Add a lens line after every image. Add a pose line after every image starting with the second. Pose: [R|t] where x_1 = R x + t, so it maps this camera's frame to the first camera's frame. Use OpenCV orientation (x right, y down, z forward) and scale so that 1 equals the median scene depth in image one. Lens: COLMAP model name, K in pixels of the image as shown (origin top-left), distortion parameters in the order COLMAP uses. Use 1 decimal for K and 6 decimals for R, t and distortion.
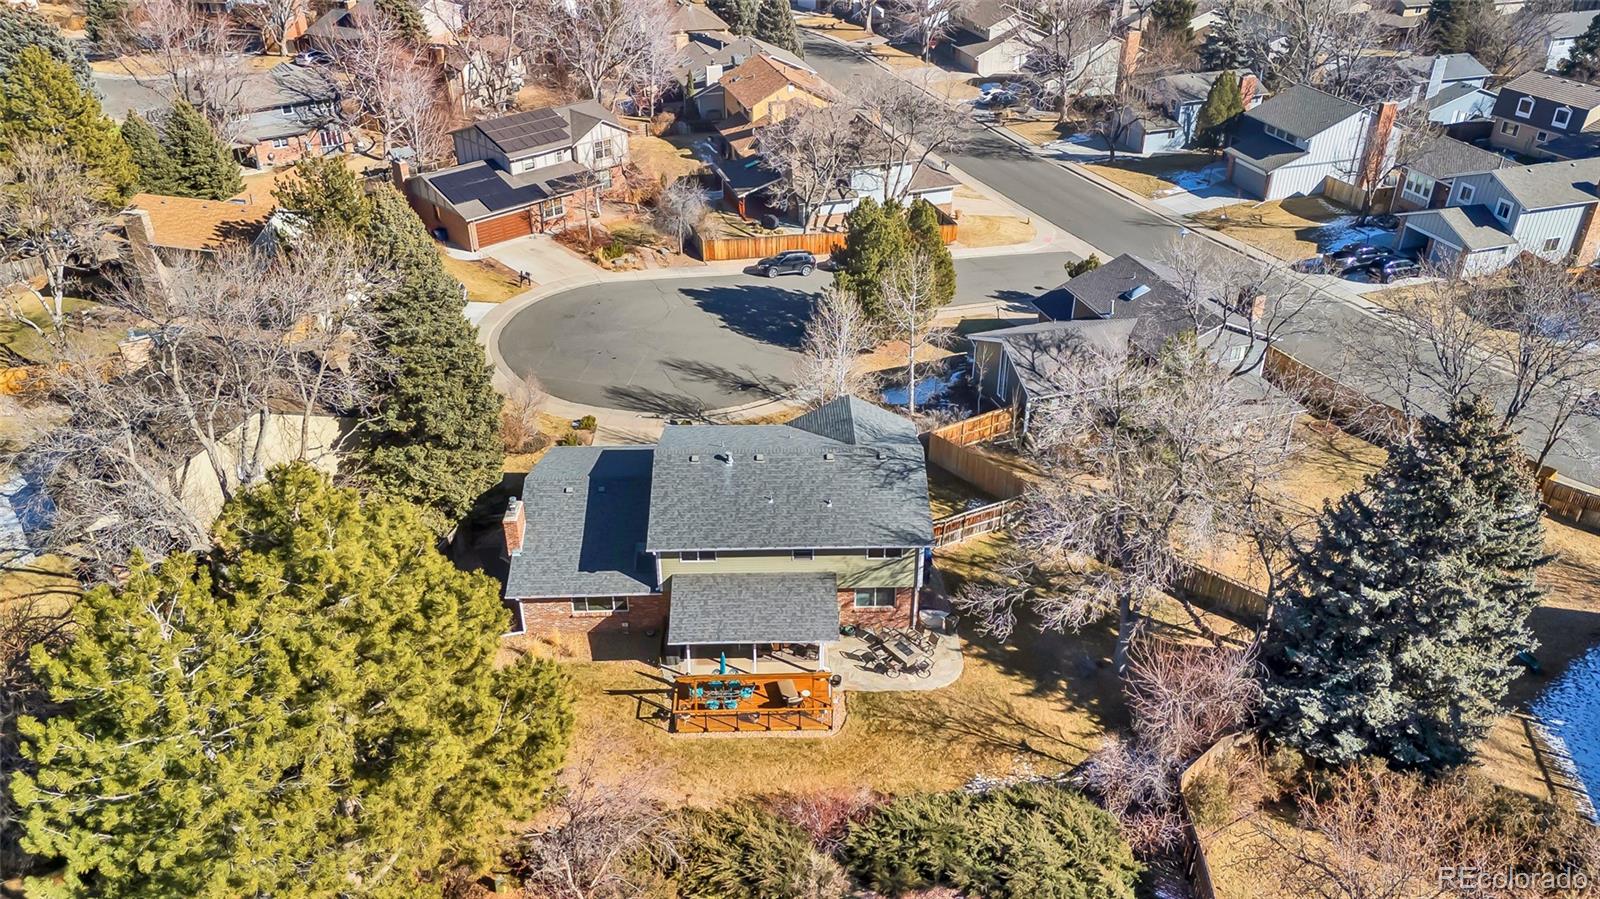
lens RADIAL K [[1207.3, 0, 794.4], [0, 1207.3, 452.7], [0, 0, 1]] dist [0.109112, -0.122955]
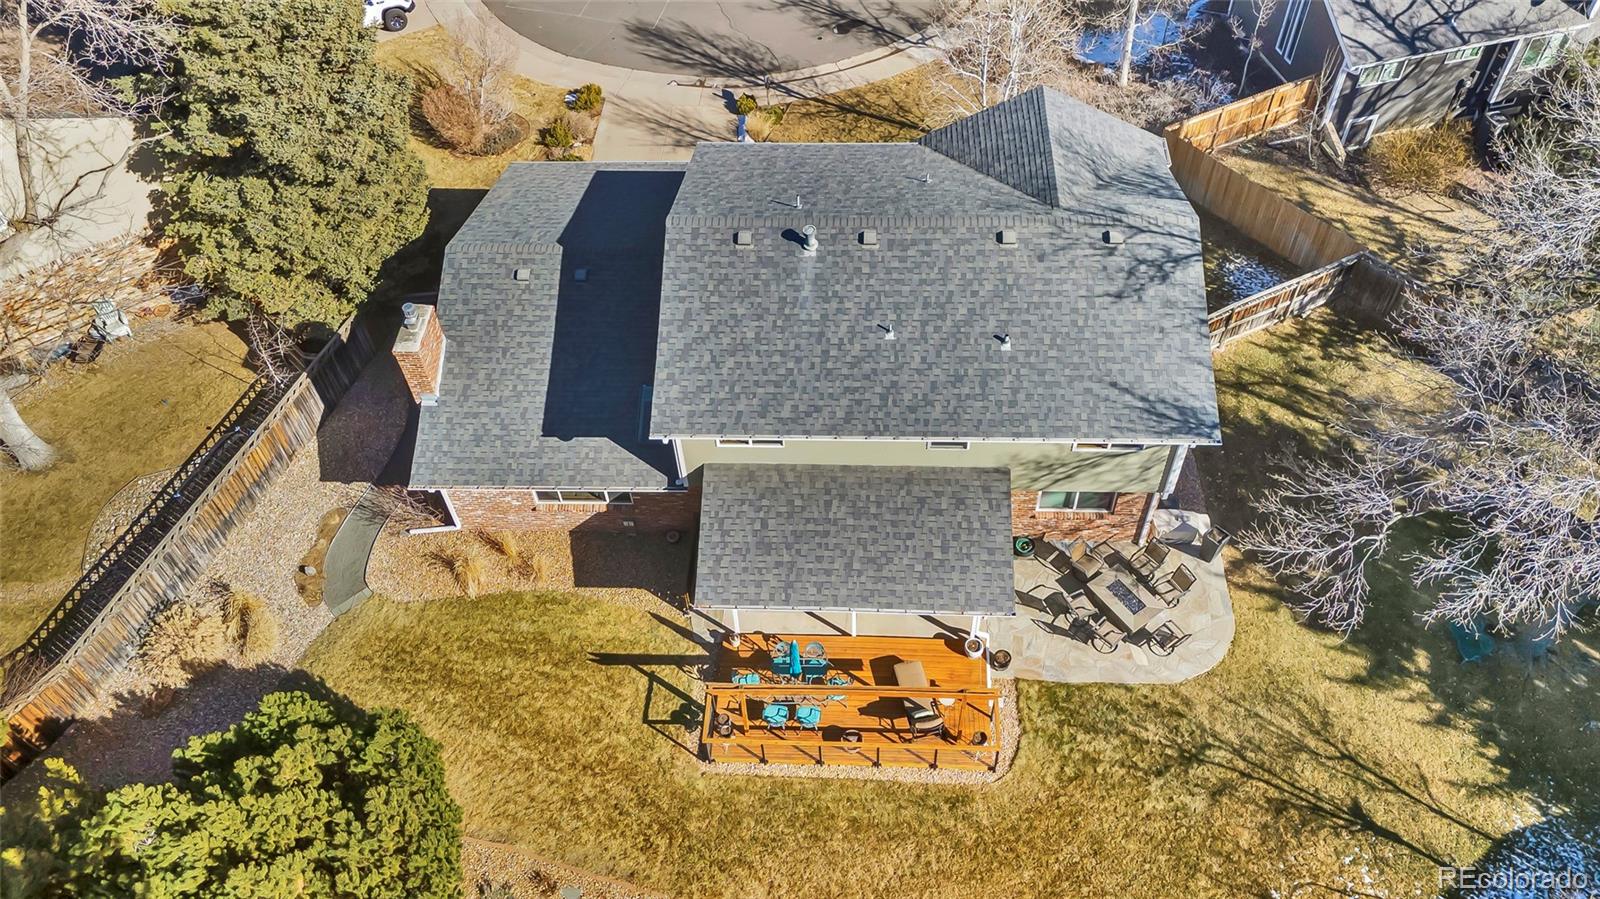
lens RADIAL K [[1207.3, 0, 794.4], [0, 1207.3, 452.7], [0, 0, 1]] dist [0.109112, -0.122955]
pose [[0.996734, 0.026914, -0.076132, -0.019306], [0.000188, 0.942042, 0.335494, -0.084686], [0.080749, -0.334413, 0.938961, 0.494505]]
